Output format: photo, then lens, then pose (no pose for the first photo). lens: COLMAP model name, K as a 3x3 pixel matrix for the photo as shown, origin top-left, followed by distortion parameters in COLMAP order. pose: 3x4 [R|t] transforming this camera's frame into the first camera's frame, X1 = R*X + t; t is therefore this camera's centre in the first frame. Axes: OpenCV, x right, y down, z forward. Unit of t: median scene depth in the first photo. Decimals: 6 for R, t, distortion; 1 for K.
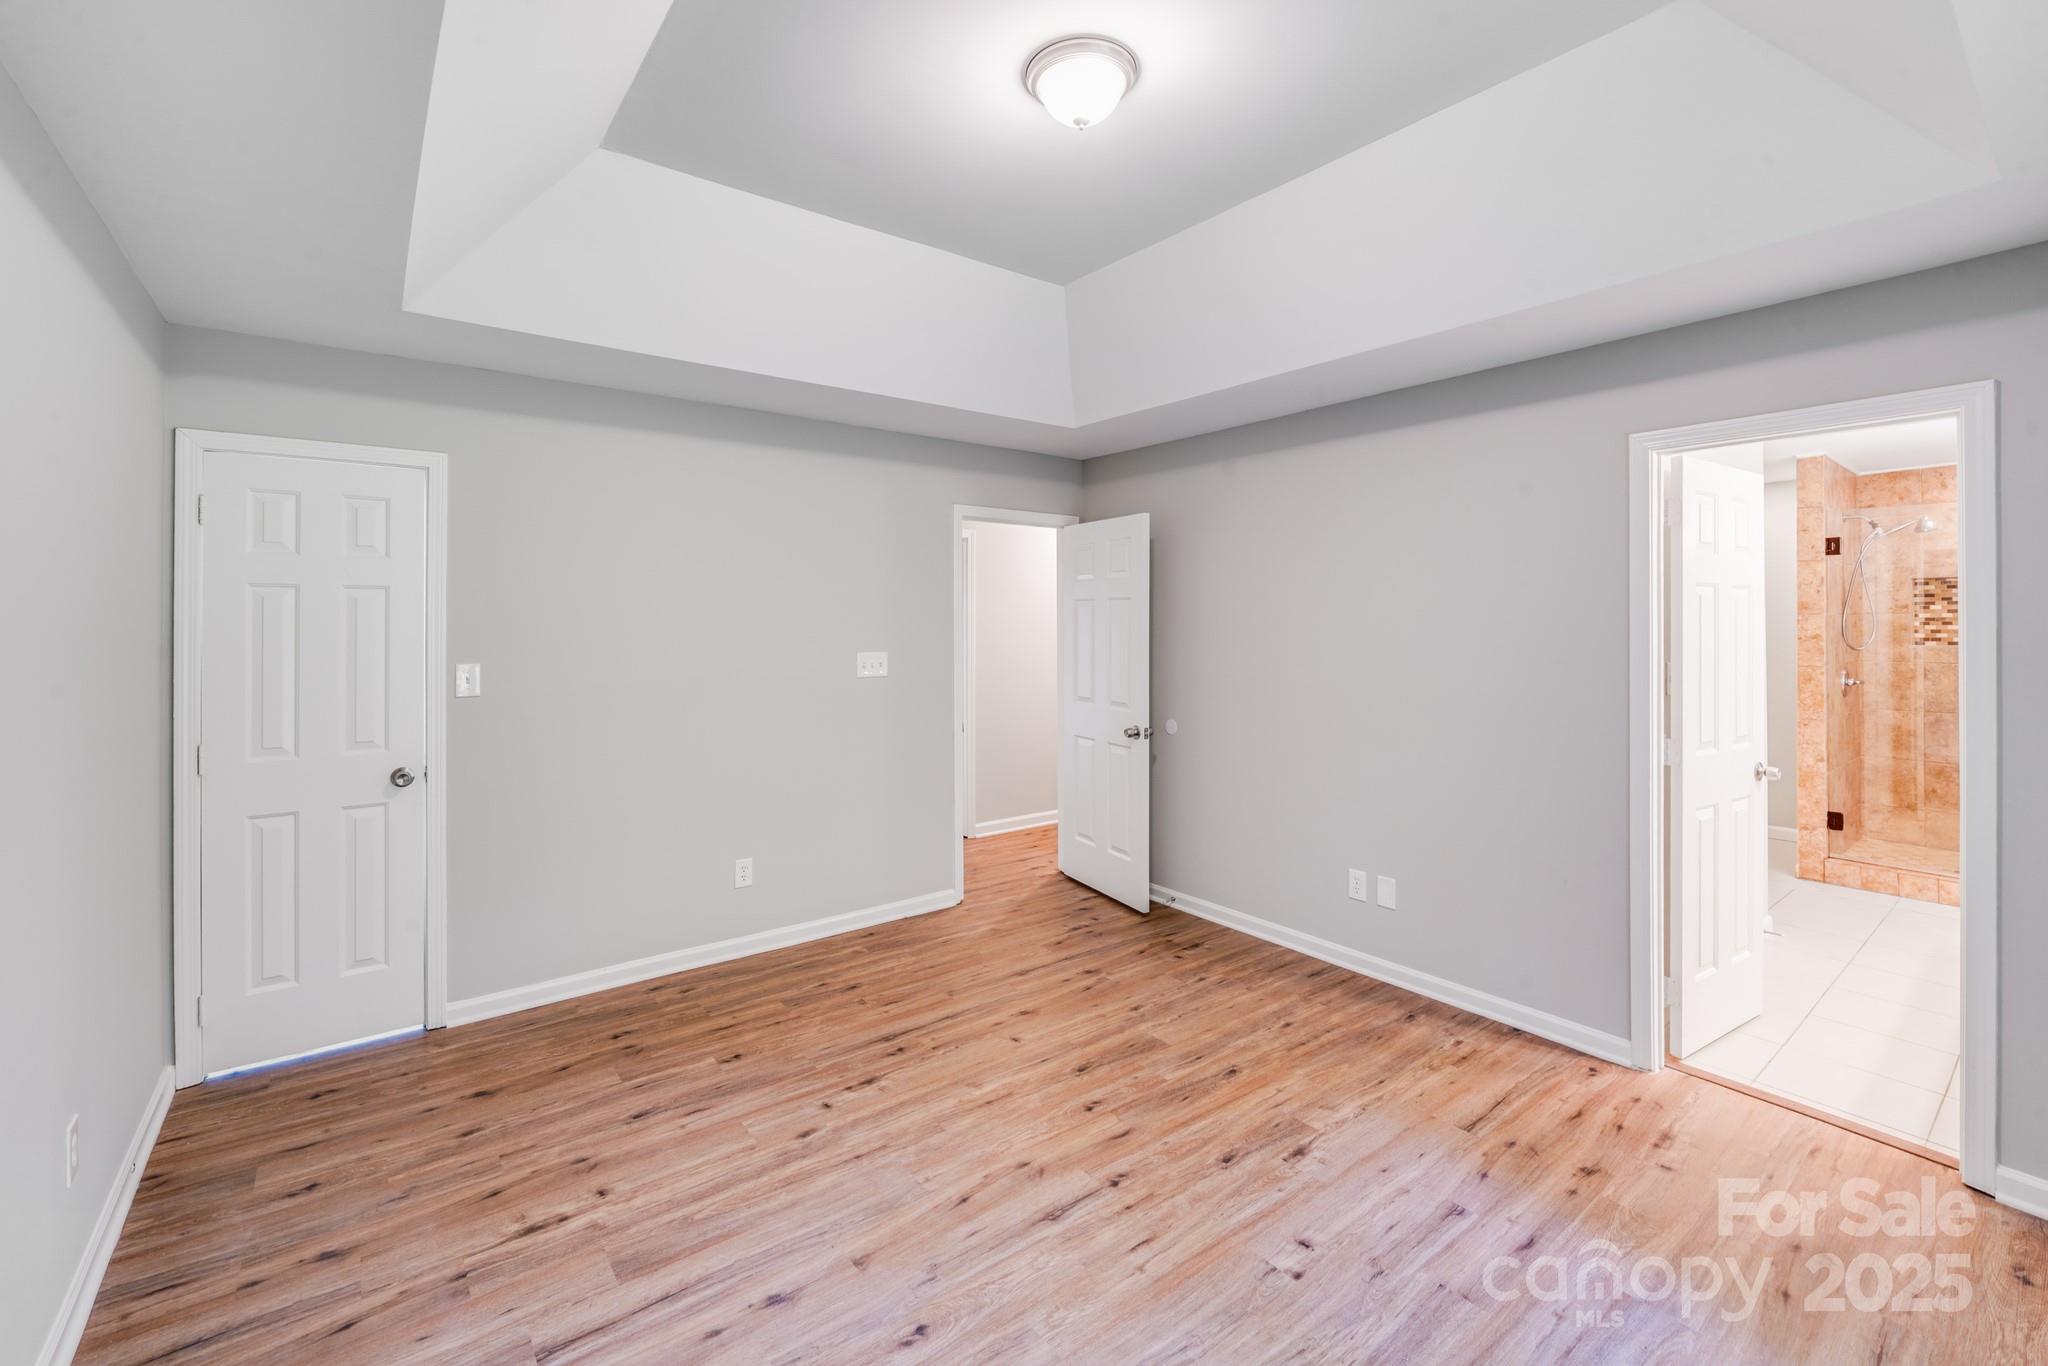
lens RADIAL K [[873.3, 0, 1022.6], [0, 873.3, 620.2], [0, 0, 1]] dist [-0.002427, -0.000408]
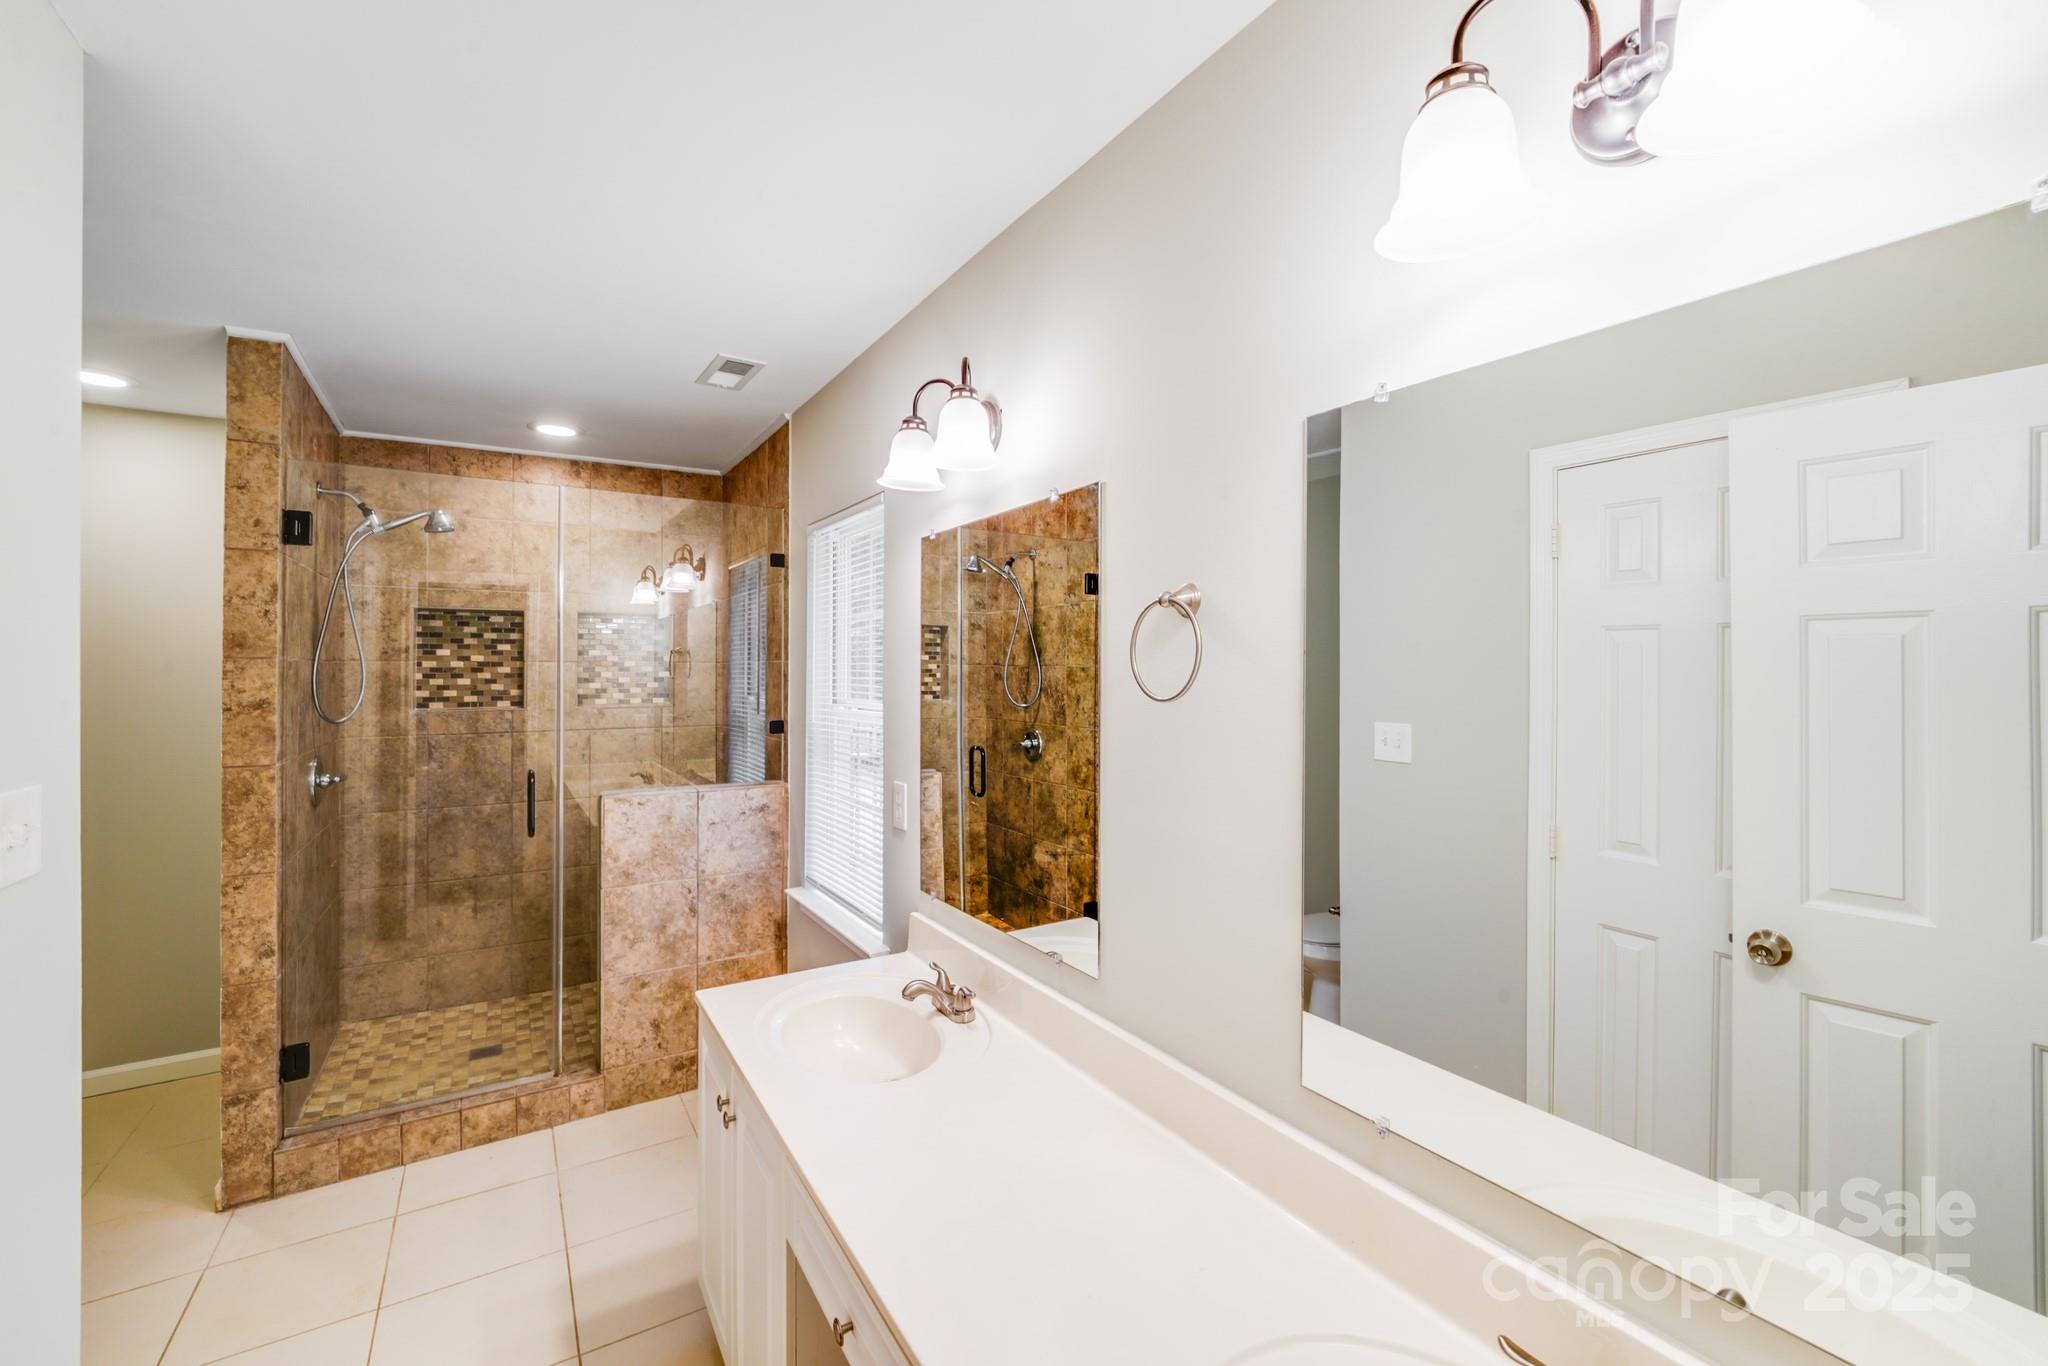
lens RADIAL K [[786.4, 0, 967.5], [0, 786.4, 665.7], [0, 0, 1]] dist [0.000714, -0.004126]
pose [[0.123266, 0.008769, 0.992335, 0.499279], [-0.006812, 0.999945, -0.007990, -0.002267], [-0.992350, -0.005775, 0.123318, 0.527497]]
